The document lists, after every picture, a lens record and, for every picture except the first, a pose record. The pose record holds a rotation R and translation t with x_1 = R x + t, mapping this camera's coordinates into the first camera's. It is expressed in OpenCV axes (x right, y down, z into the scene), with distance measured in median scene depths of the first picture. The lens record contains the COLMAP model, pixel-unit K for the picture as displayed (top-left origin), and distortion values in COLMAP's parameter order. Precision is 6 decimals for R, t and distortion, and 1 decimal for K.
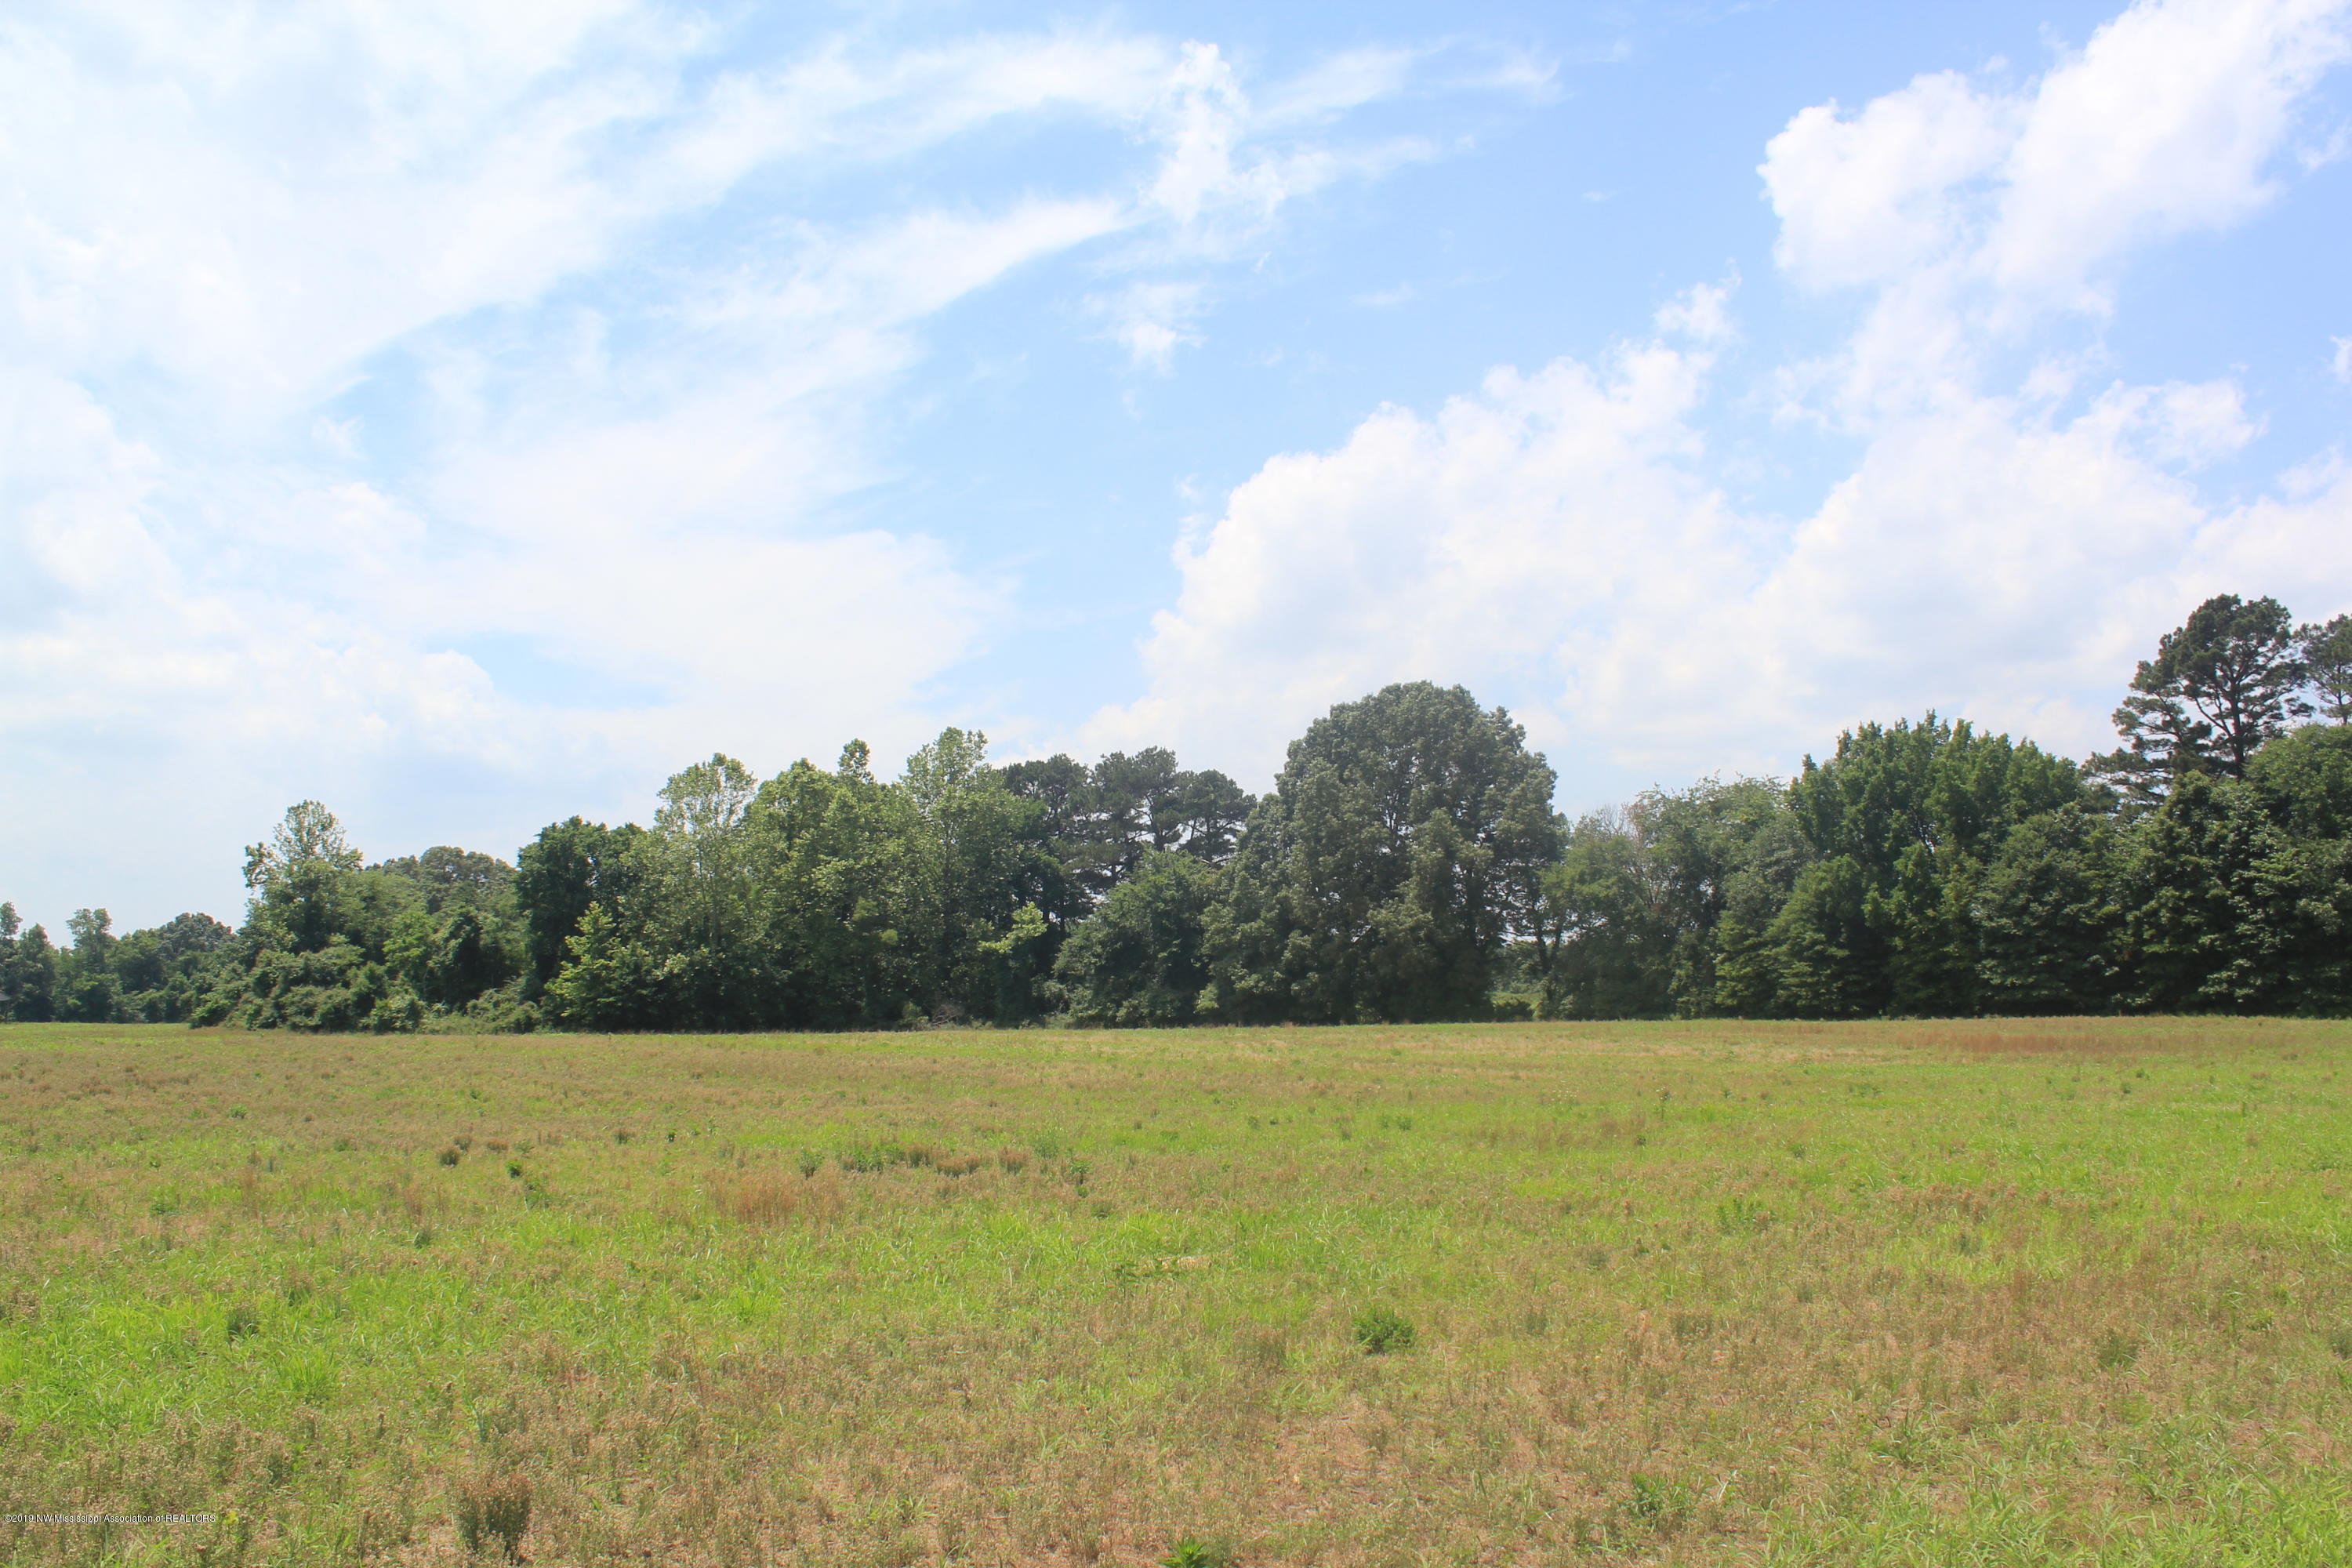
lens RADIAL K [[1965.5, 0, 1110.1], [0, 1965.5, 785.7], [0, 0, 1]] dist [-0.150674, 0.095409]
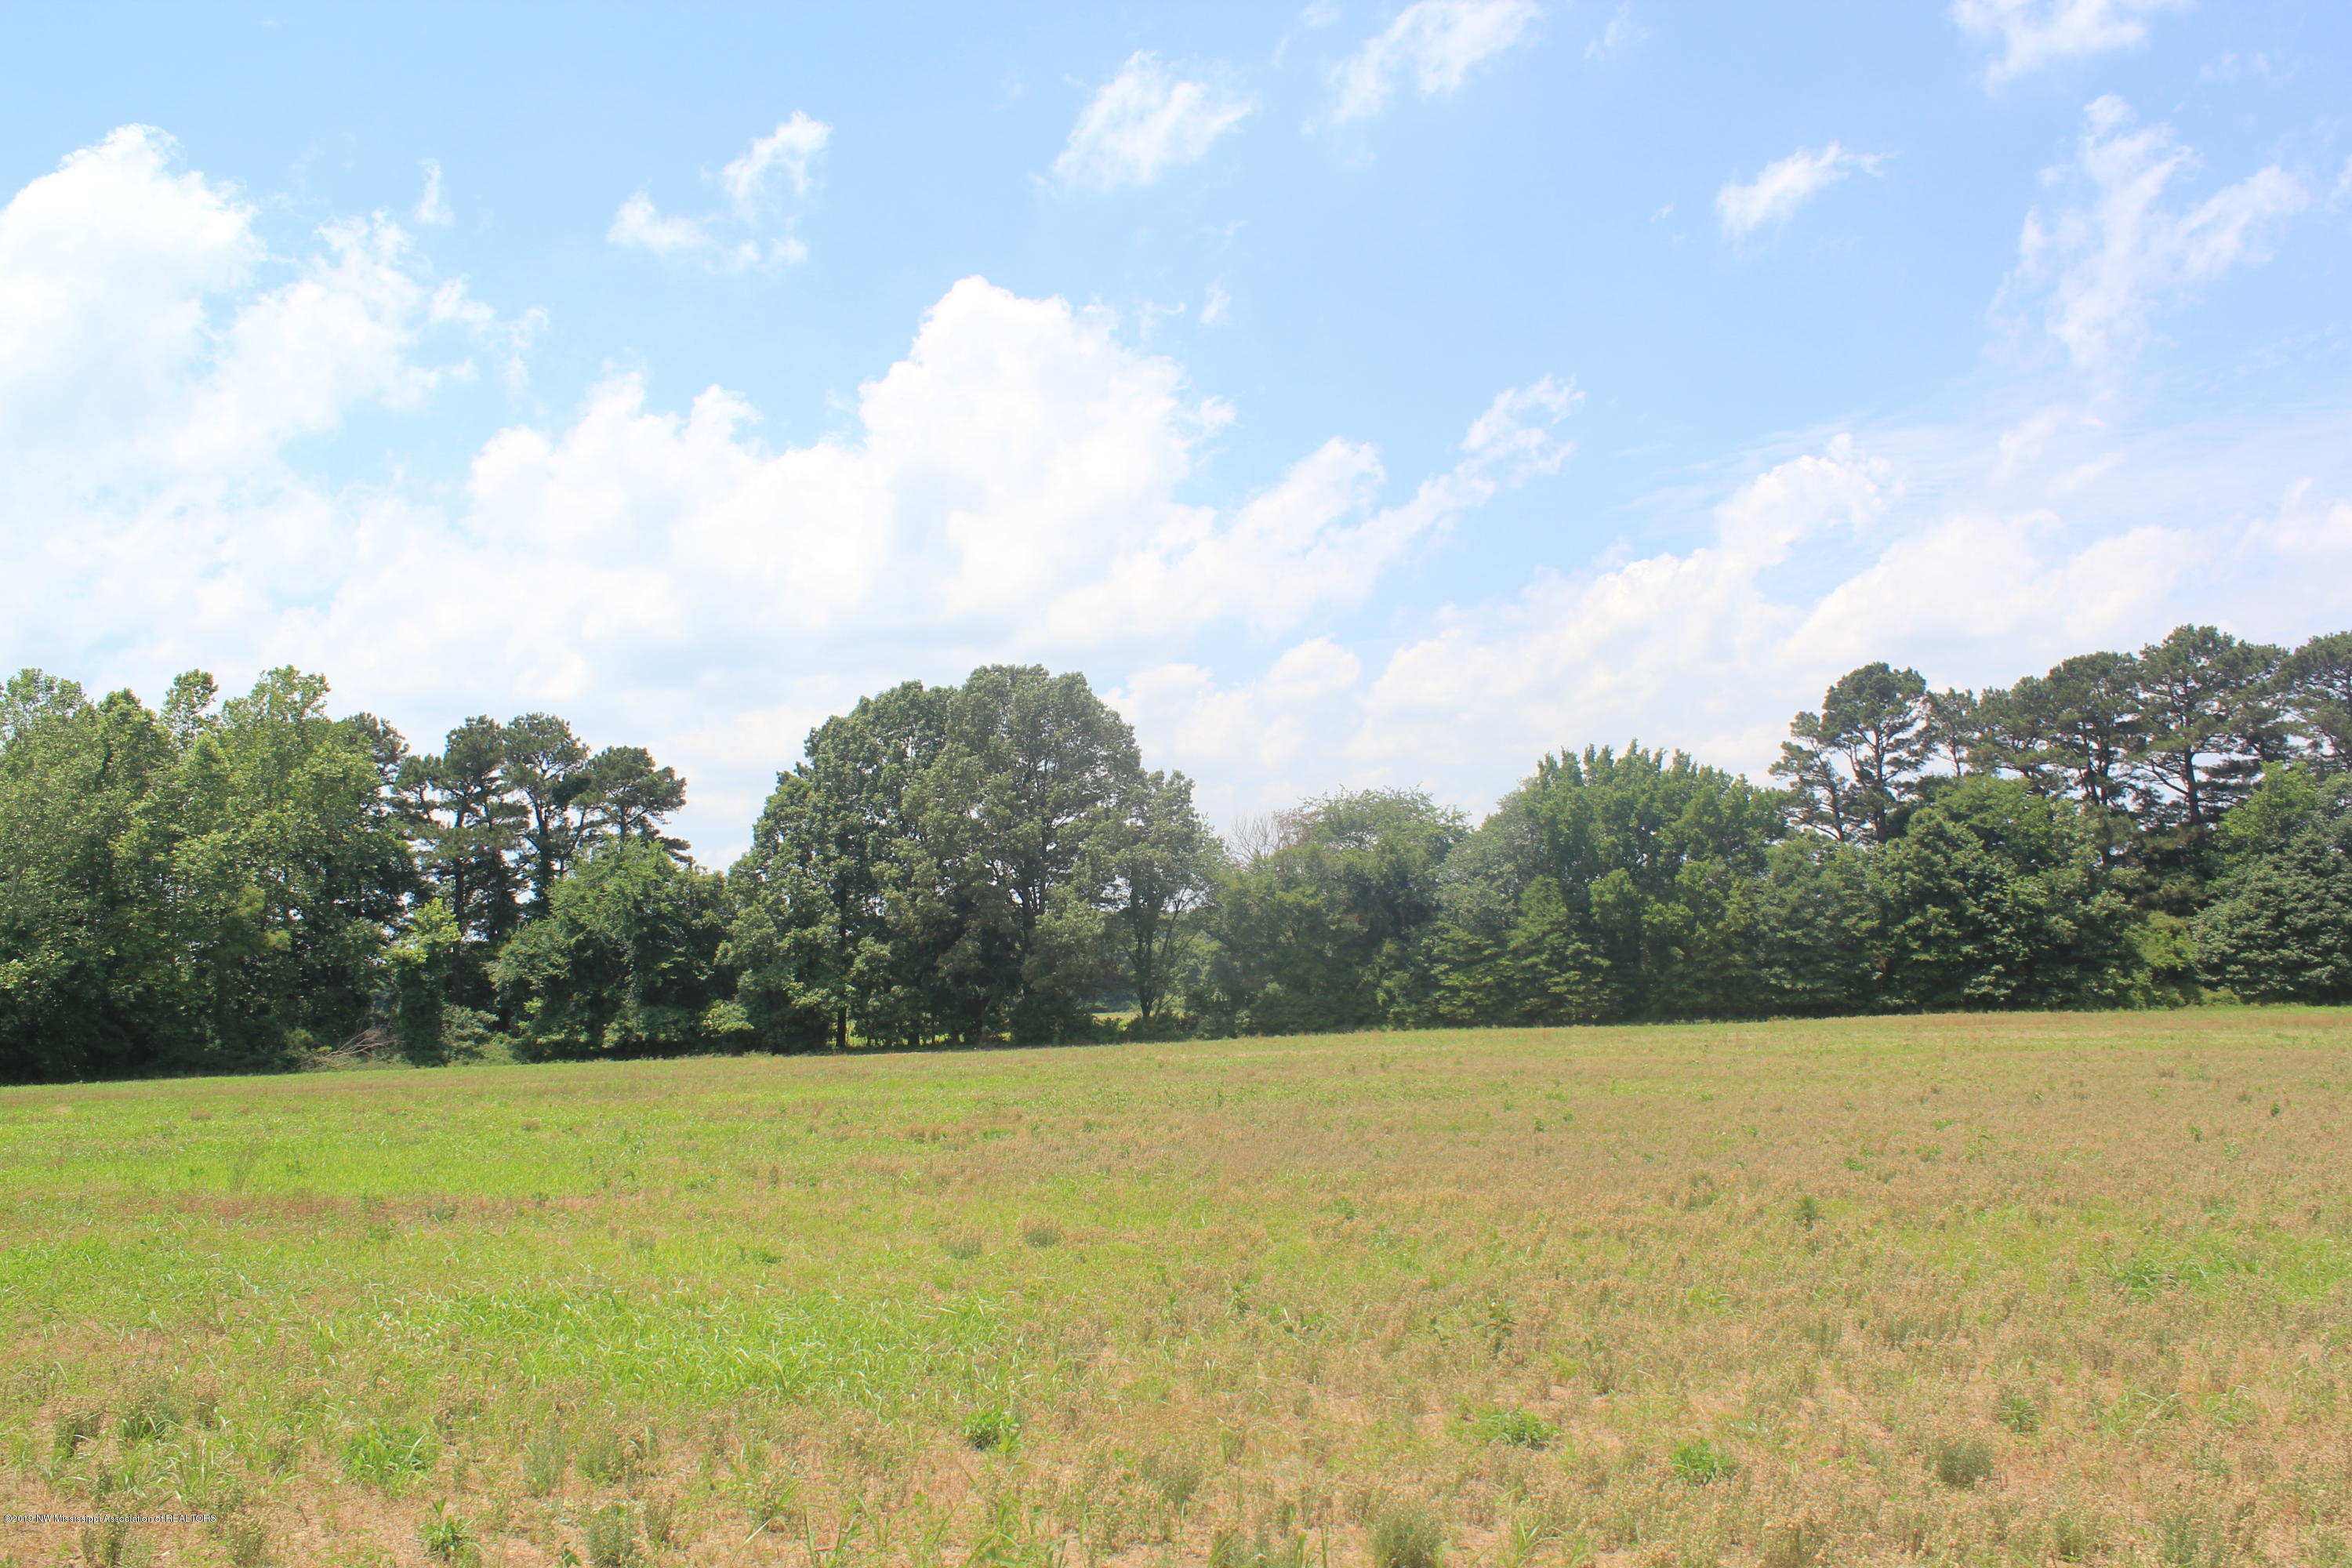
lens RADIAL K [[2026.1, 0, 1216.3], [0, 2026.1, 779.5], [0, 0, 1]] dist [-0.158562, 0.128256]
pose [[0.750882, 0.063345, 0.657392, -0.539991], [-0.053121, 0.997957, -0.035486, 0.039020], [-0.658297, -0.008275, 0.752713, 0.324003]]
